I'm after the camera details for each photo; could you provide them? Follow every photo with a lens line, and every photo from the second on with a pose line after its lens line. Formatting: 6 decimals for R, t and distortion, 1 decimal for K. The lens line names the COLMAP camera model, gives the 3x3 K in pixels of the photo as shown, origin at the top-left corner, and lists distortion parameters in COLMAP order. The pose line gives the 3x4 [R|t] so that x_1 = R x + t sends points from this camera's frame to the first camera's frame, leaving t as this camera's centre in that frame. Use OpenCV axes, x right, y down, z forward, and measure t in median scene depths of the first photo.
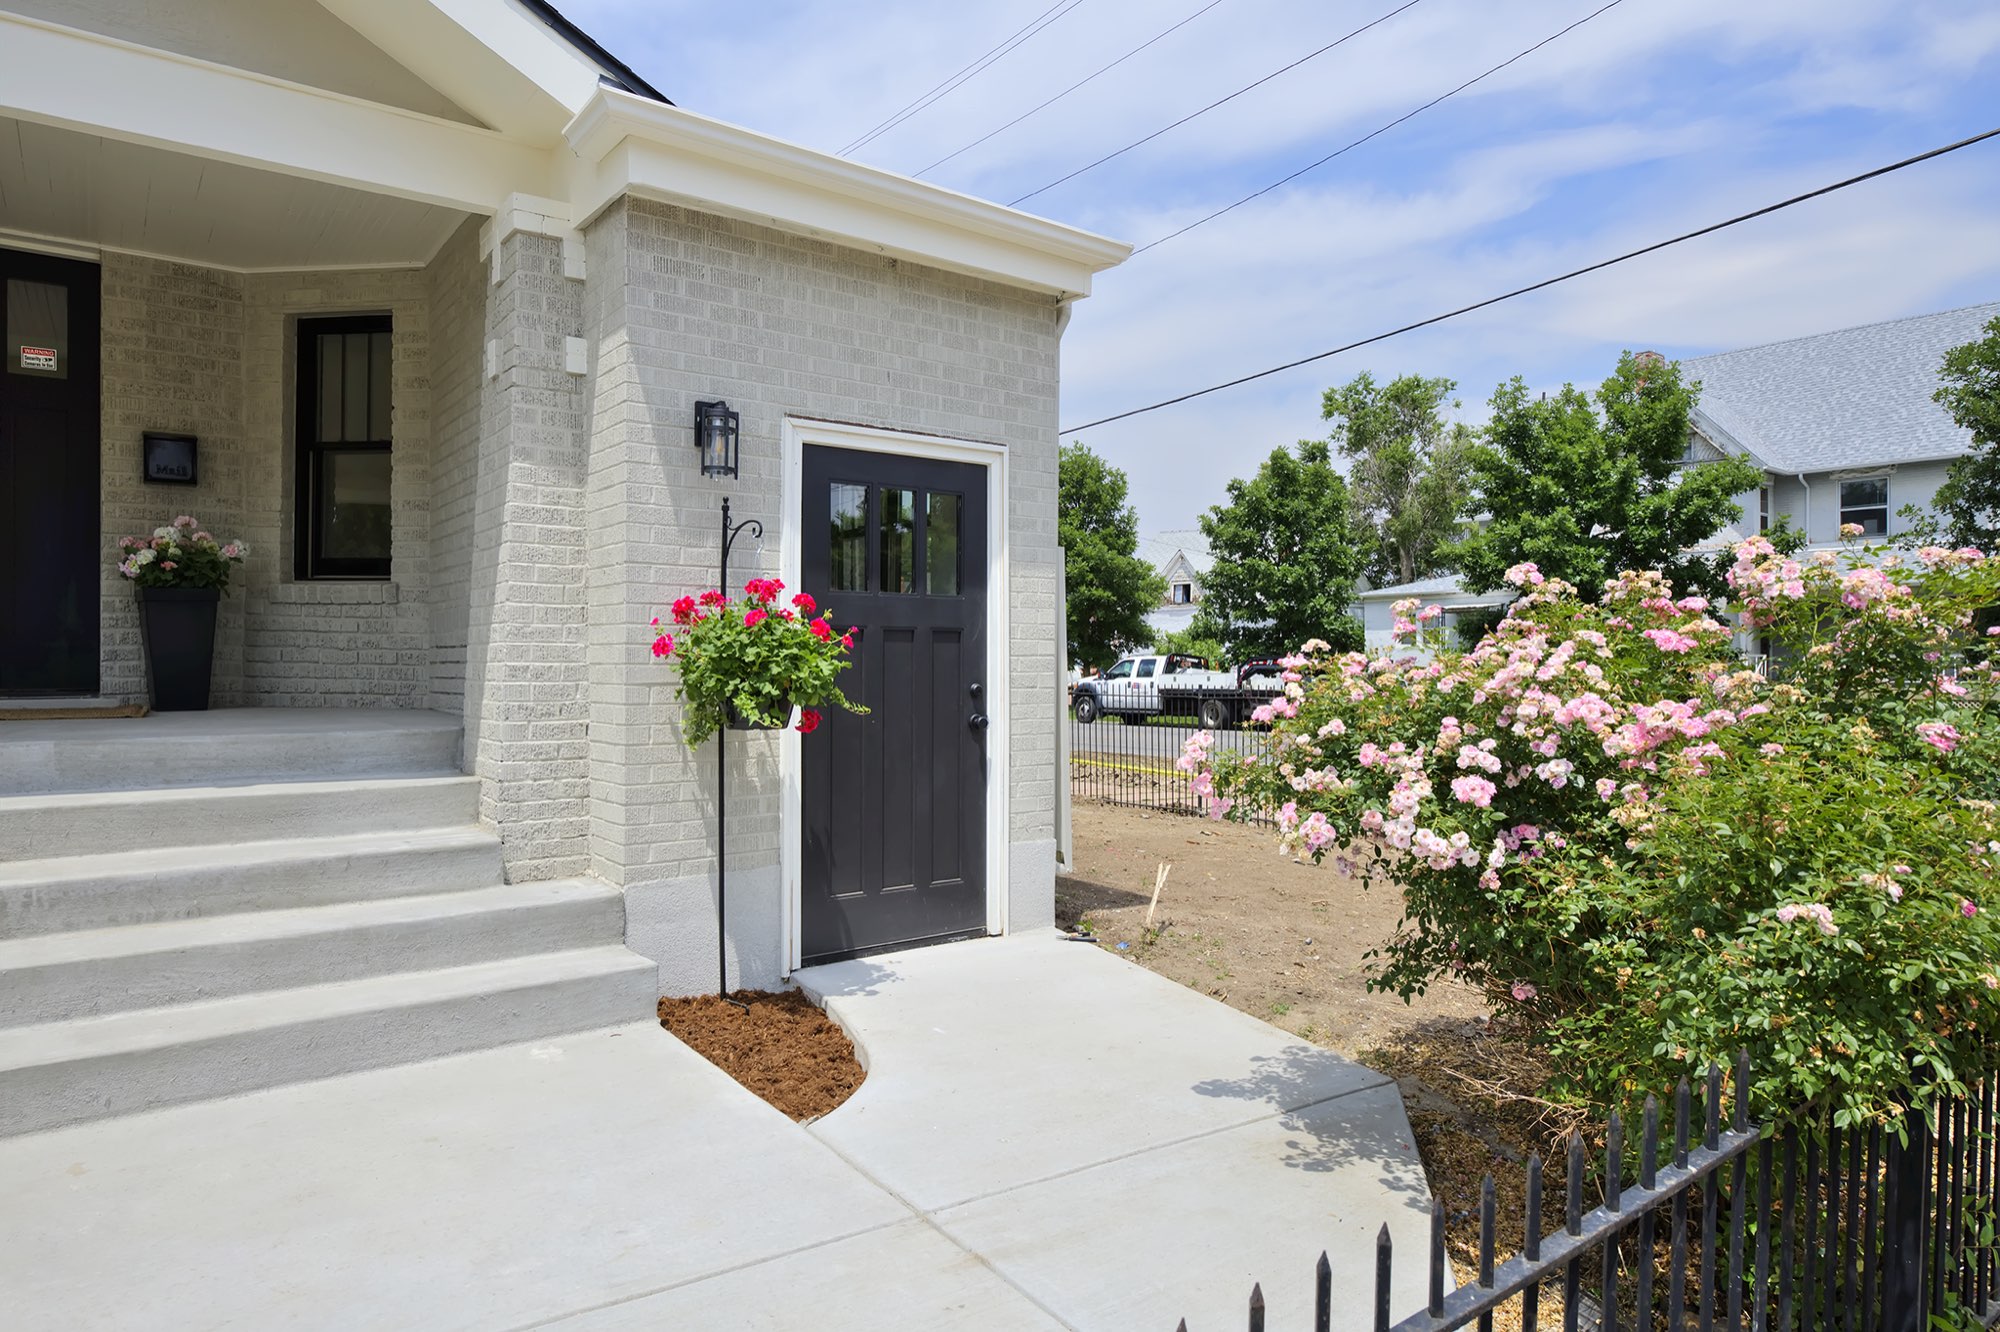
lens RADIAL K [[1219.7, 0, 1036.6], [0, 1219.7, 655.5], [0, 0, 1]] dist [-0.006088, -0.000120]
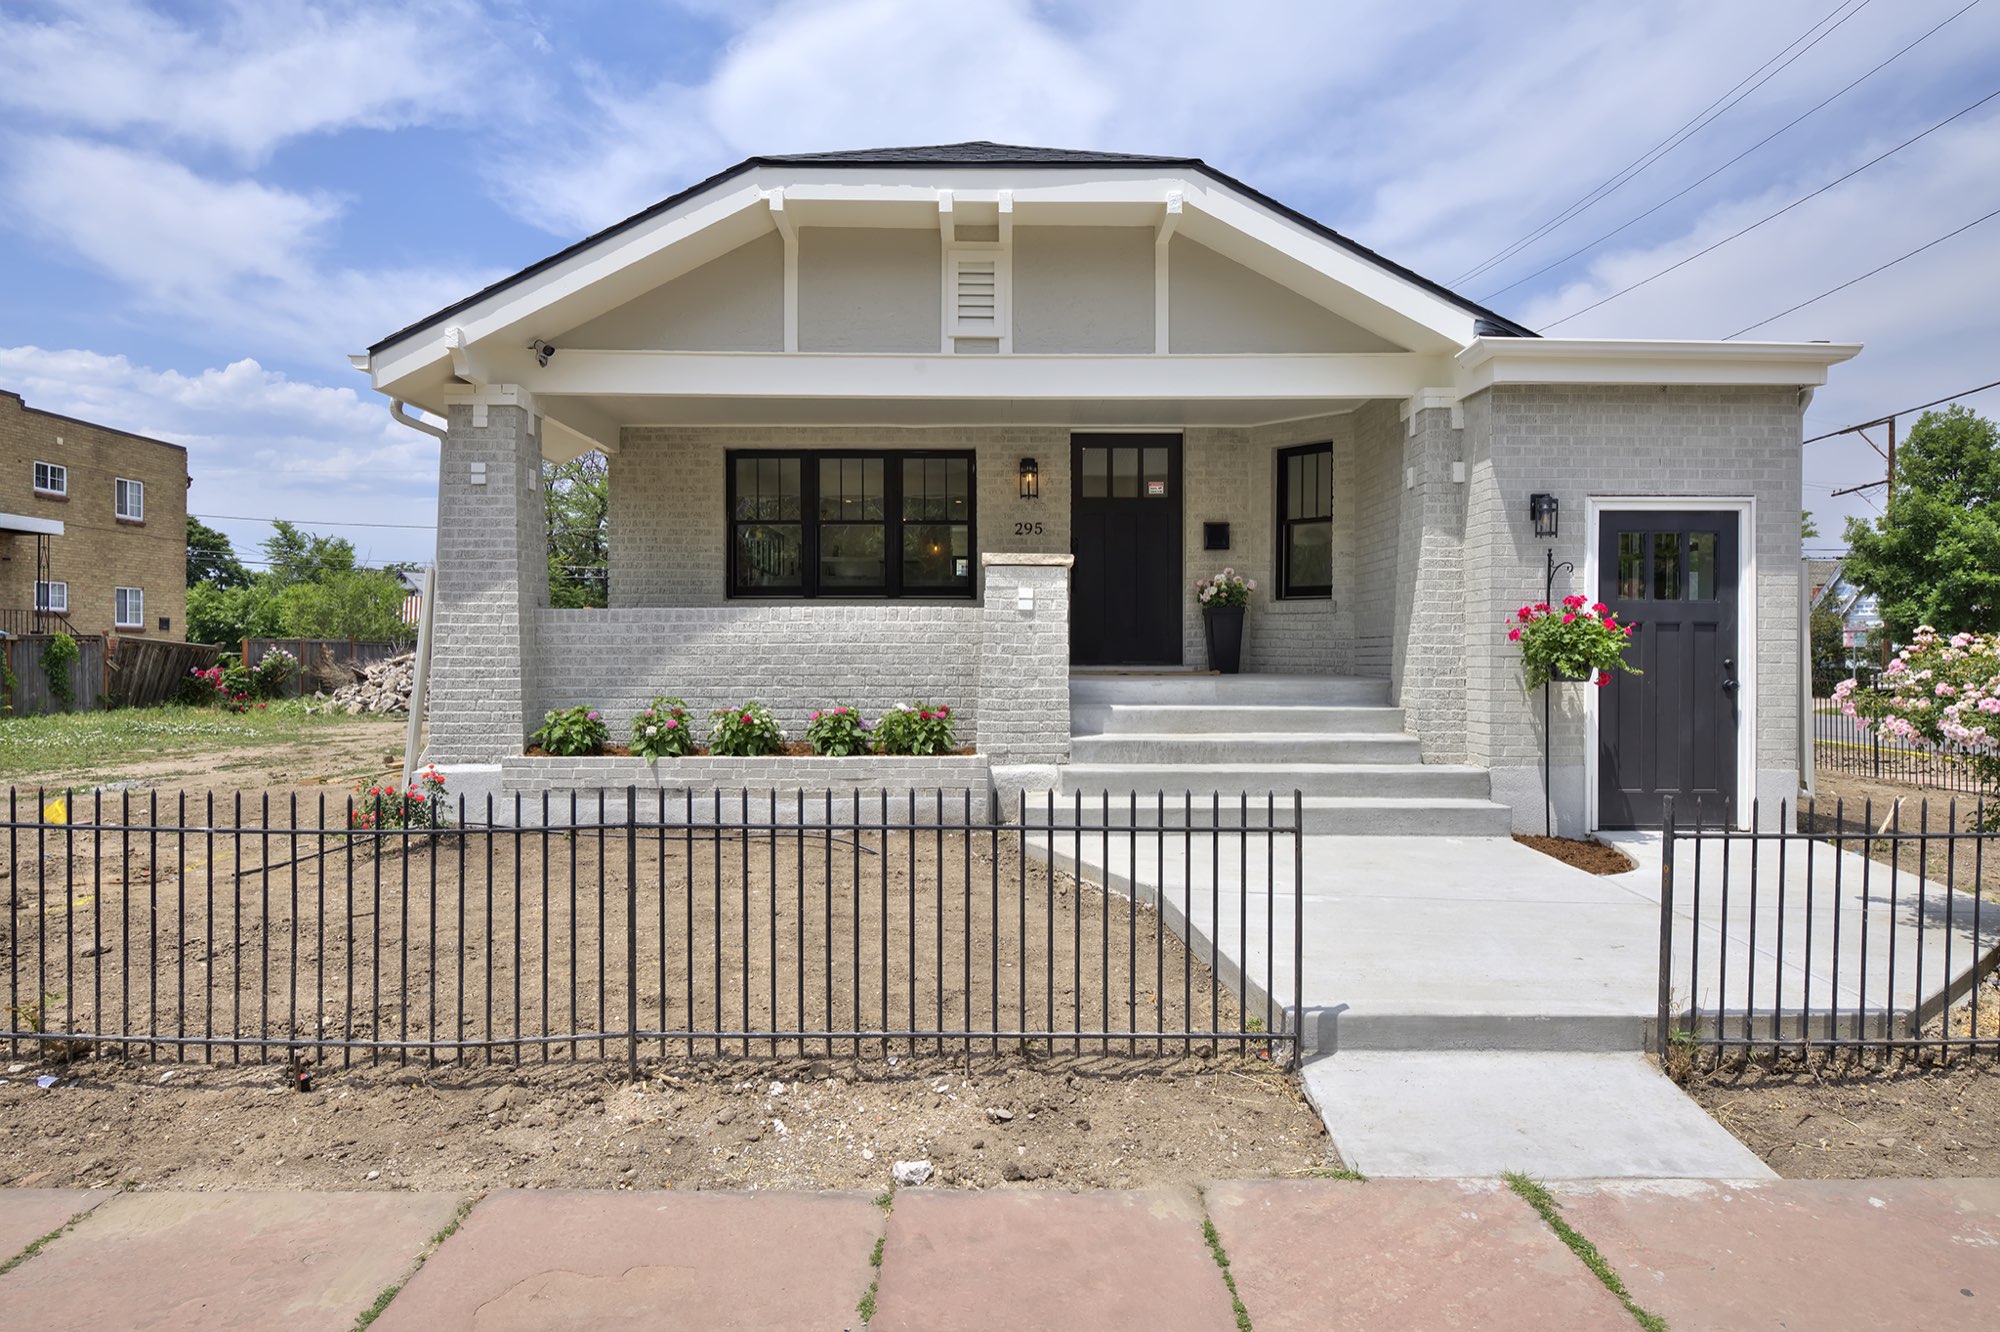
lens RADIAL K [[1177.8, 0, 993.4], [0, 1177.8, 656.2], [0, 0, 1]] dist [0.000879, 0.000431]
pose [[0.784821, 0.001897, -0.619720, 0.152343], [0.000106, 0.999995, 0.003196, 0.016586], [0.619723, -0.002574, 0.784816, -0.756805]]
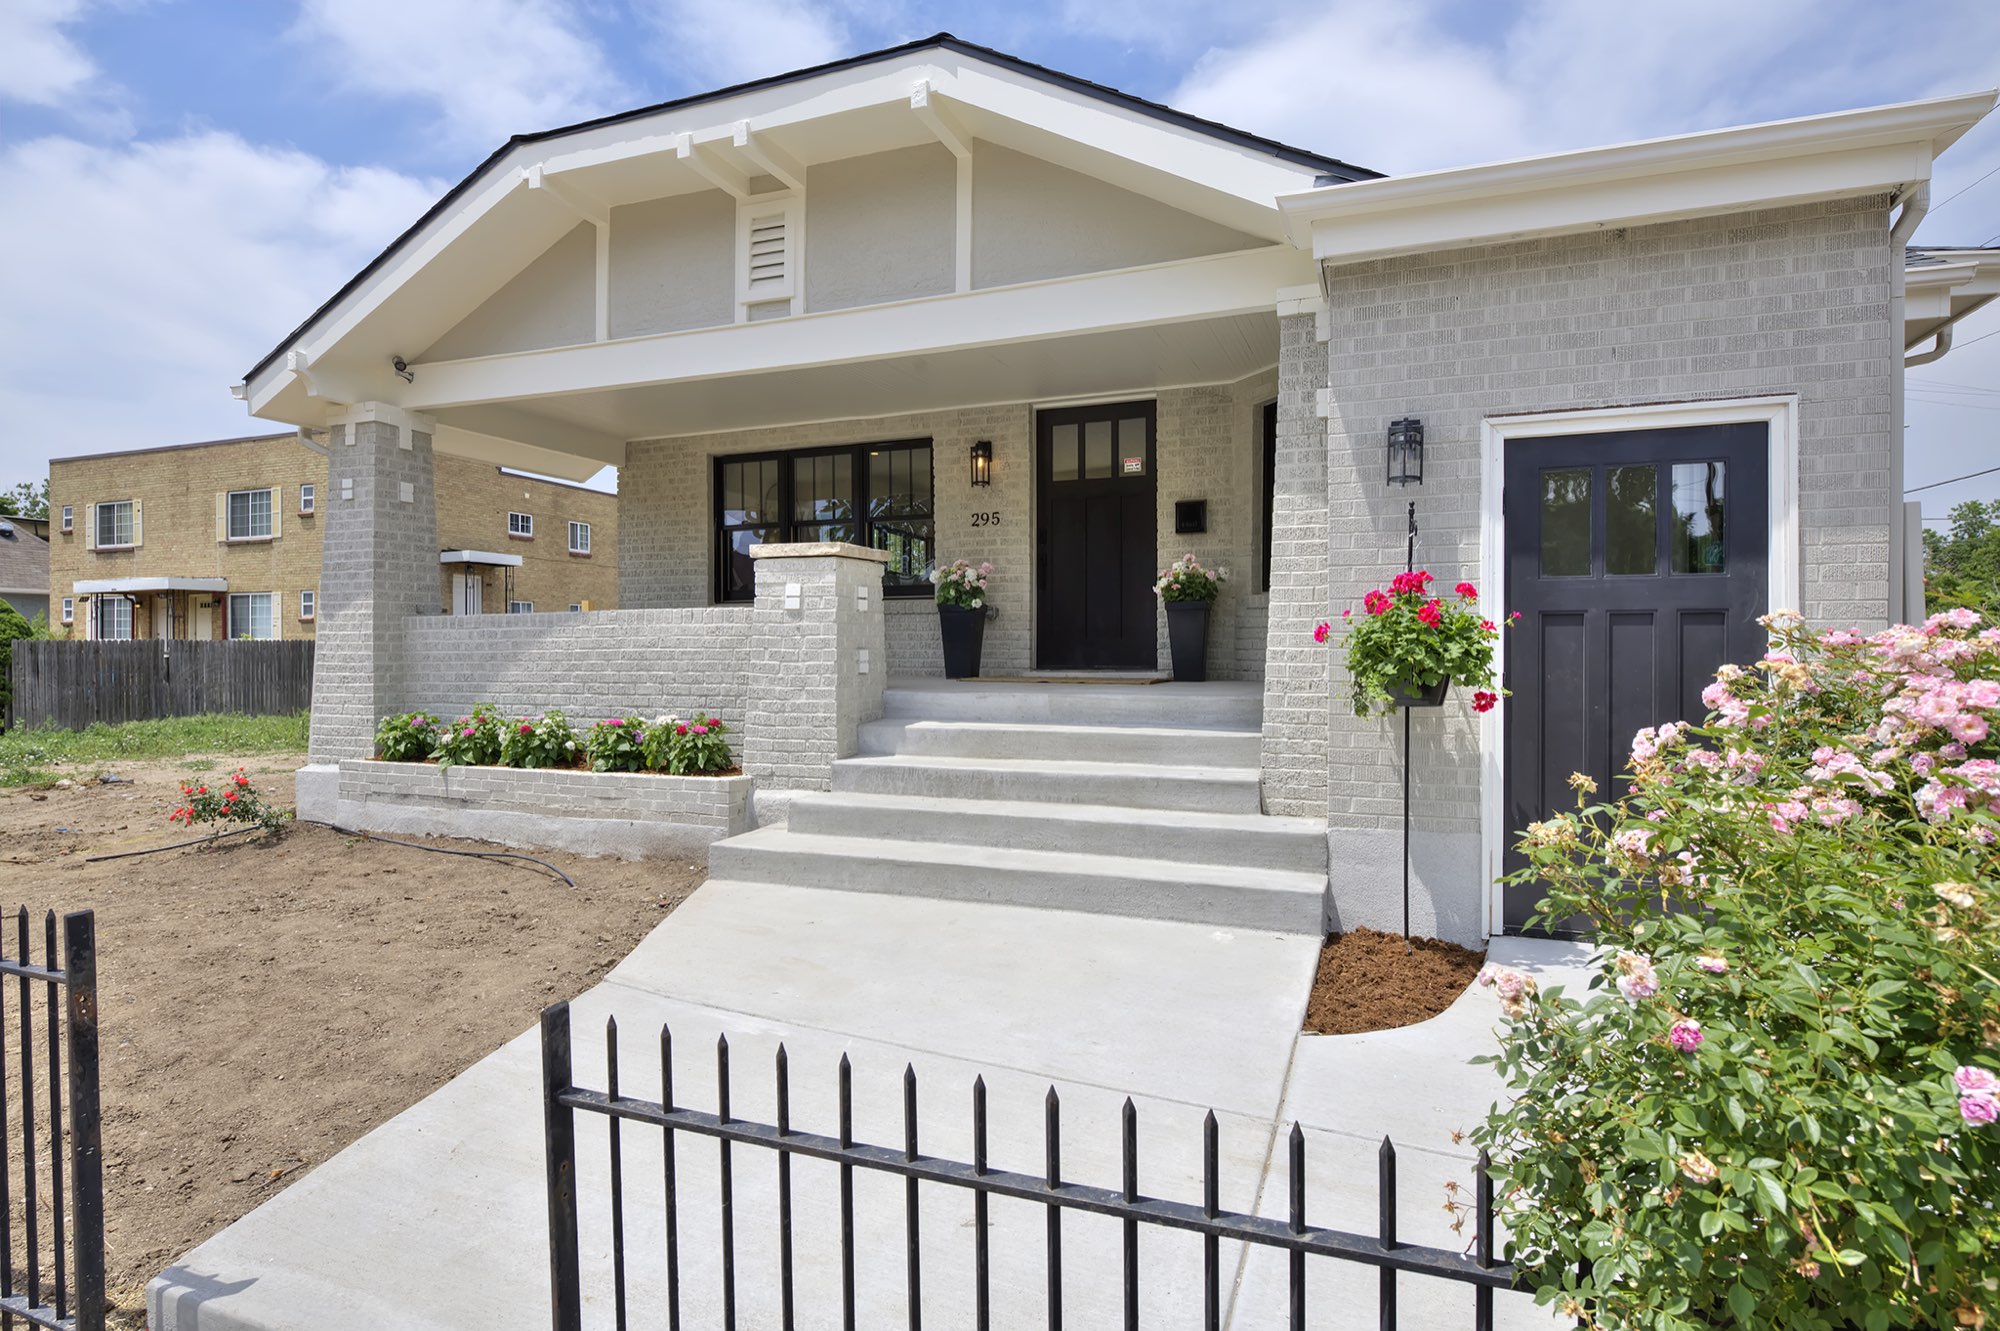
lens RADIAL K [[1037.5, 0, 988.5], [0, 1037.5, 655.1], [0, 0, 1]] dist [0.003473, -0.002445]
pose [[0.499829, 0.001317, -0.866123, 0.366347], [0.003105, 0.999990, 0.003312, 0.008564], [0.866119, -0.004344, 0.499820, 0.161785]]
